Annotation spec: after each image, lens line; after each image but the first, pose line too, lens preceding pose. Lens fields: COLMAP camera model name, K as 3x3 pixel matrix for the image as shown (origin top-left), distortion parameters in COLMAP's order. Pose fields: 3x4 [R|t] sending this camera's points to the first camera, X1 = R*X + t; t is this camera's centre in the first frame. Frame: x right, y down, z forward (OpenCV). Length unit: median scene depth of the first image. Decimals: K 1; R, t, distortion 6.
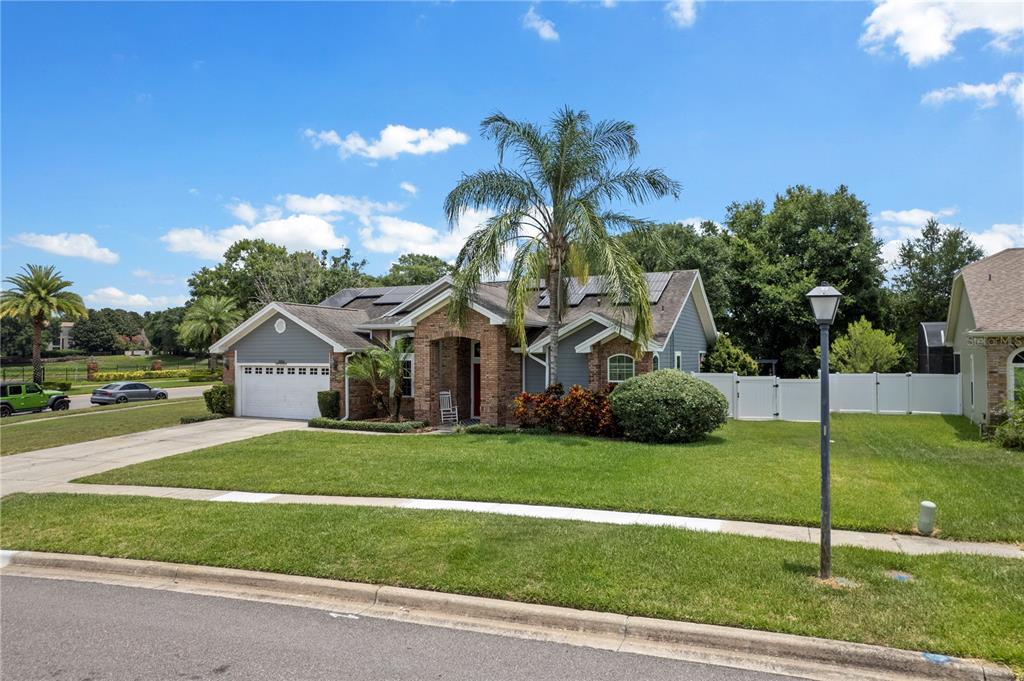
lens RADIAL K [[644.8, 0, 507.5], [0, 644.8, 352.5], [0, 0, 1]] dist [-0.077848, 0.070392]
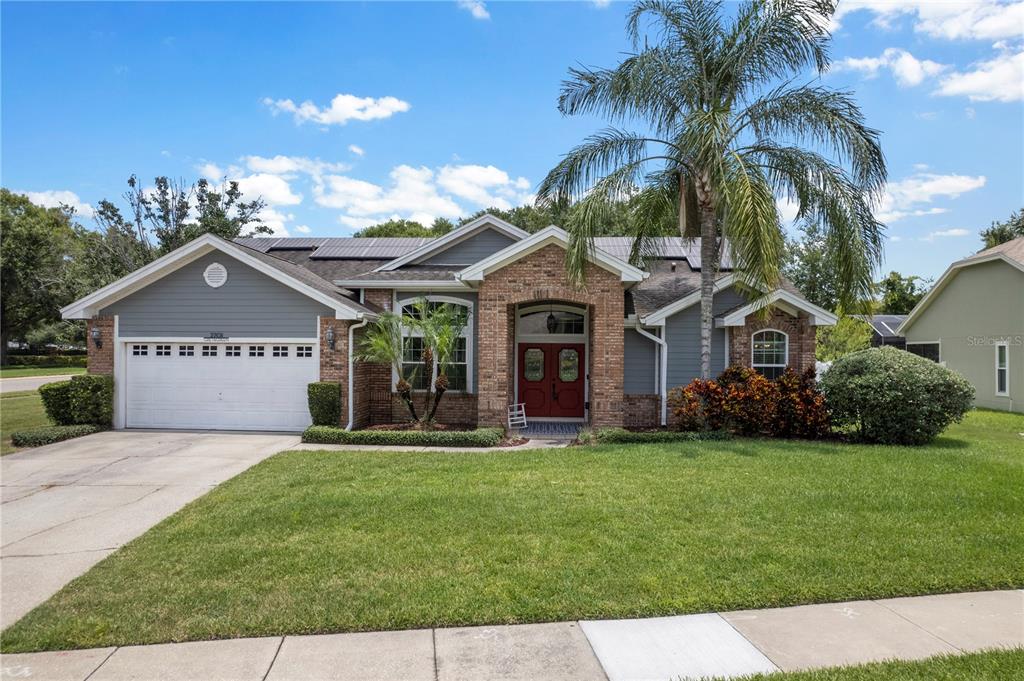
lens RADIAL K [[644.8, 0, 507.5], [0, 644.8, 352.5], [0, 0, 1]] dist [-0.077848, 0.070392]
pose [[0.926384, 0.009522, 0.376461, -0.332554], [-0.011180, 0.999935, 0.002219, 0.026886], [-0.376415, -0.006265, 0.926430, 0.353559]]
